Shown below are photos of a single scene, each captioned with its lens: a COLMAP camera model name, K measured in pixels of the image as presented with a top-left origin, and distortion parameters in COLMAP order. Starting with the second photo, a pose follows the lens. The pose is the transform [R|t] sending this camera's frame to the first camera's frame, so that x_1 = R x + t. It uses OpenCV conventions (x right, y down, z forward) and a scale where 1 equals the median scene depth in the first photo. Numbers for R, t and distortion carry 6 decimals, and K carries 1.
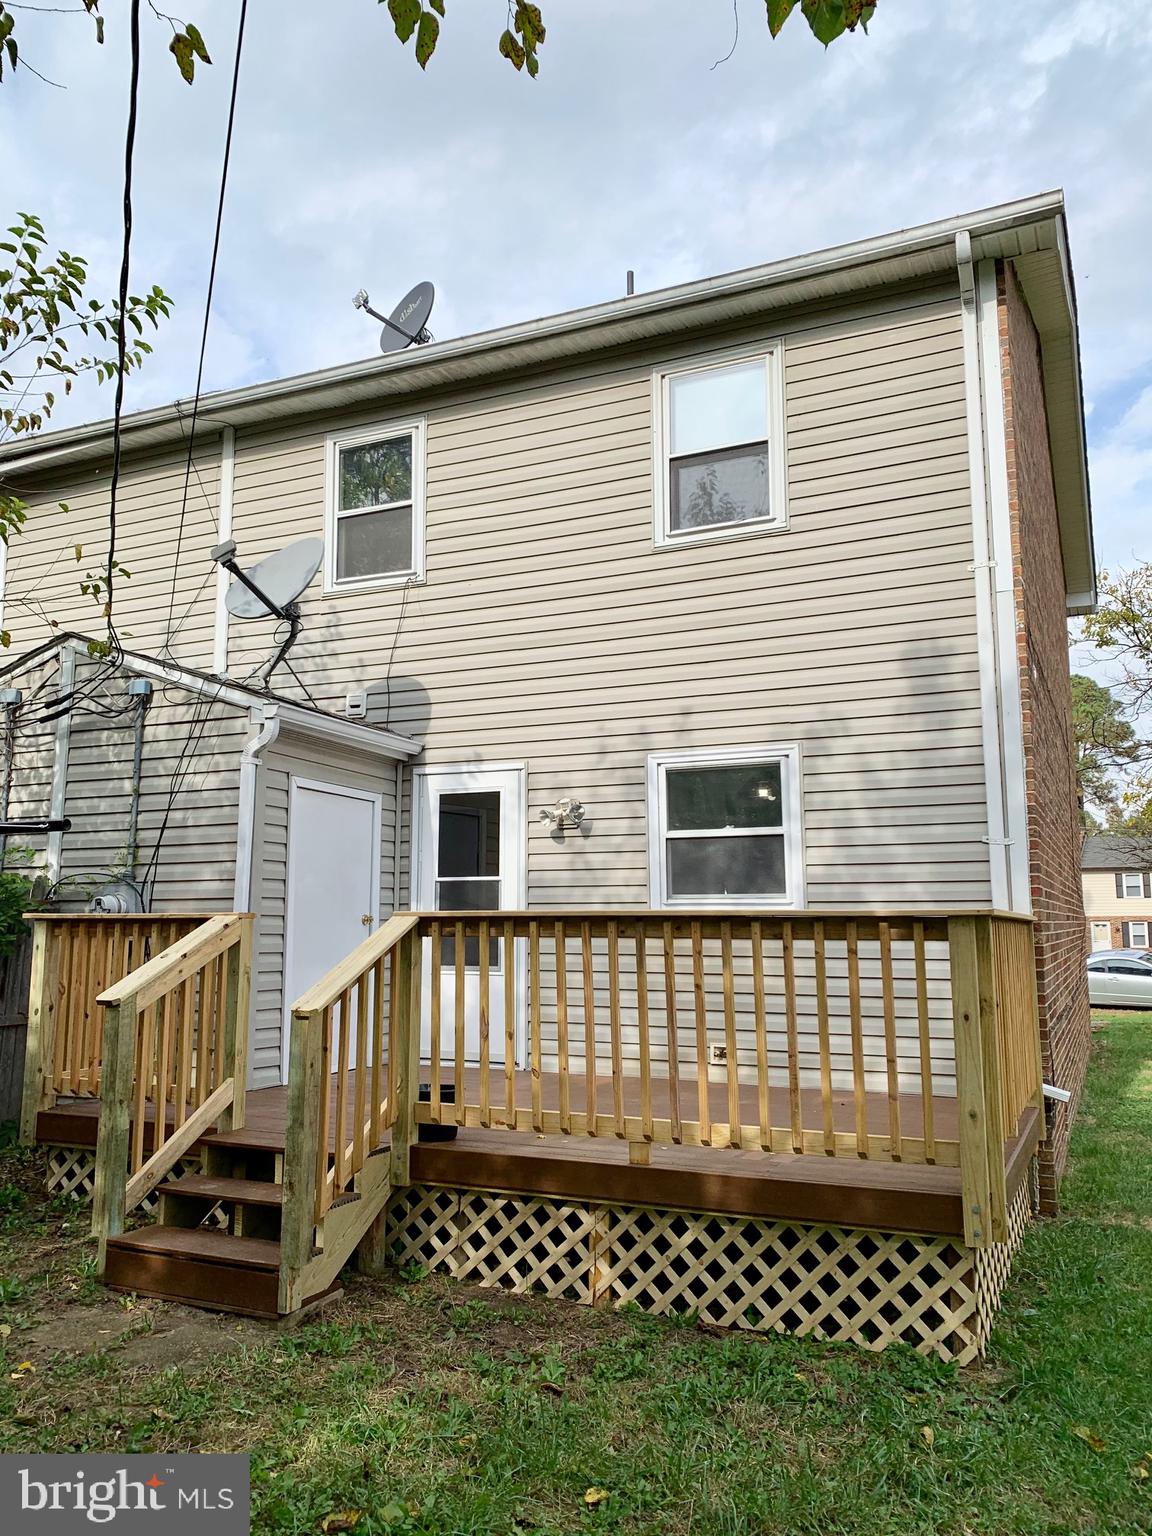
lens RADIAL K [[1159.4, 0, 559.4], [0, 1159.4, 758.7], [0, 0, 1]] dist [0.025424, -0.017327]
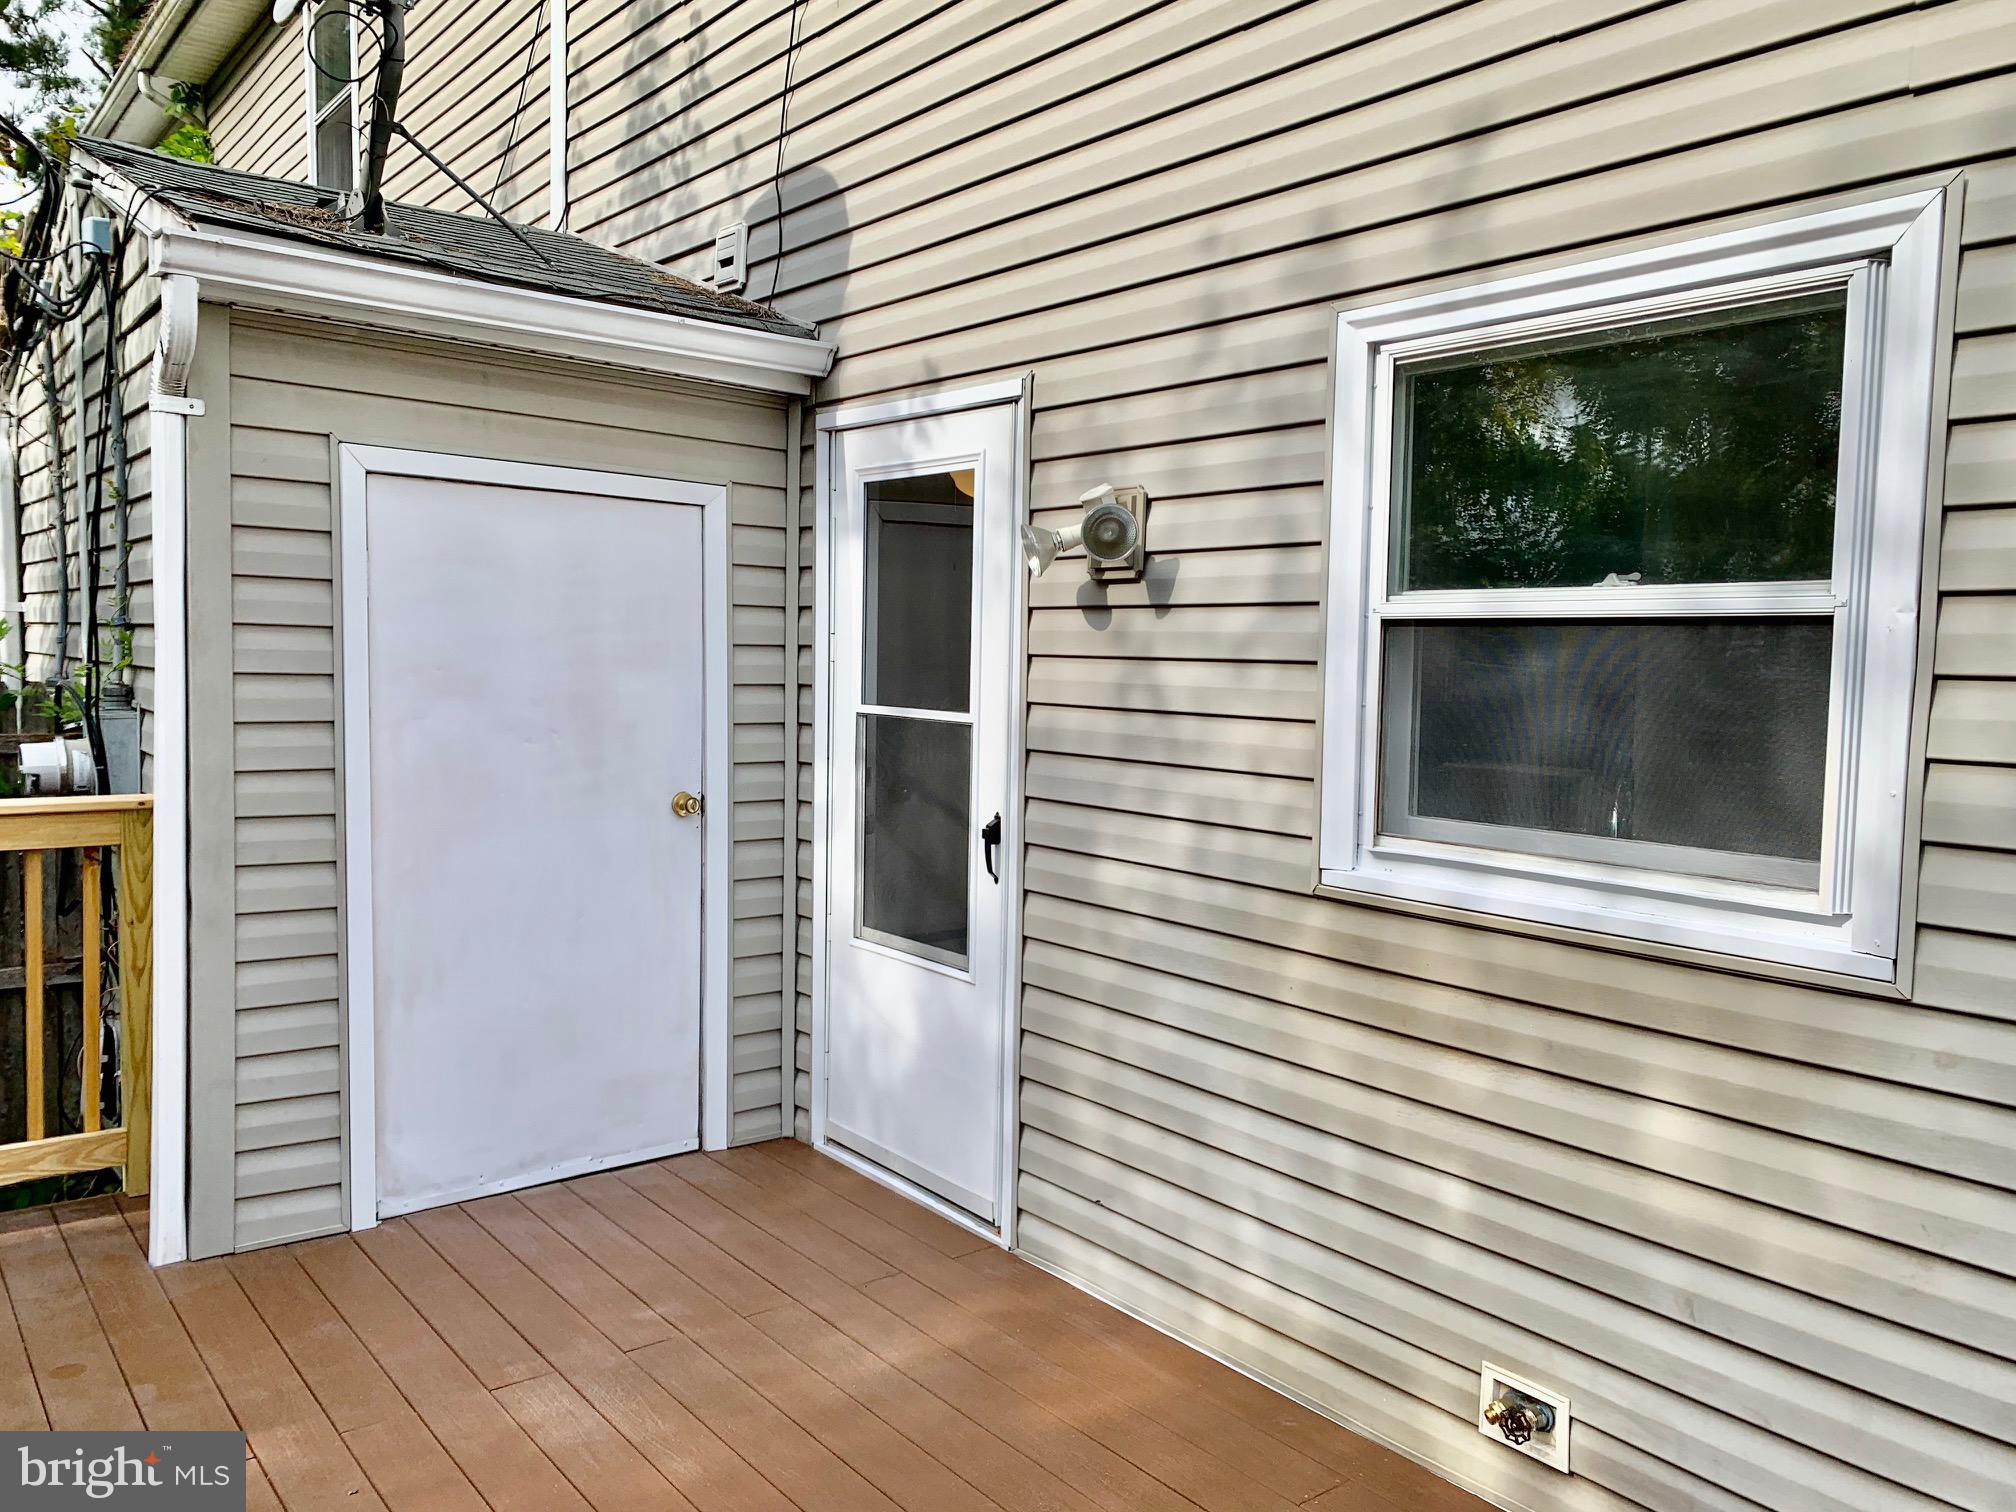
lens RADIAL K [[1521.7, 0, 1008.0], [0, 1521.7, 756.0], [0, 0, 1]] dist [0.025424, -0.017327]
pose [[0.884130, 0.054918, -0.464002, 0.179009], [0.041158, 0.980055, 0.194419, 0.025130], [0.465425, -0.190989, 0.864235, 0.620170]]
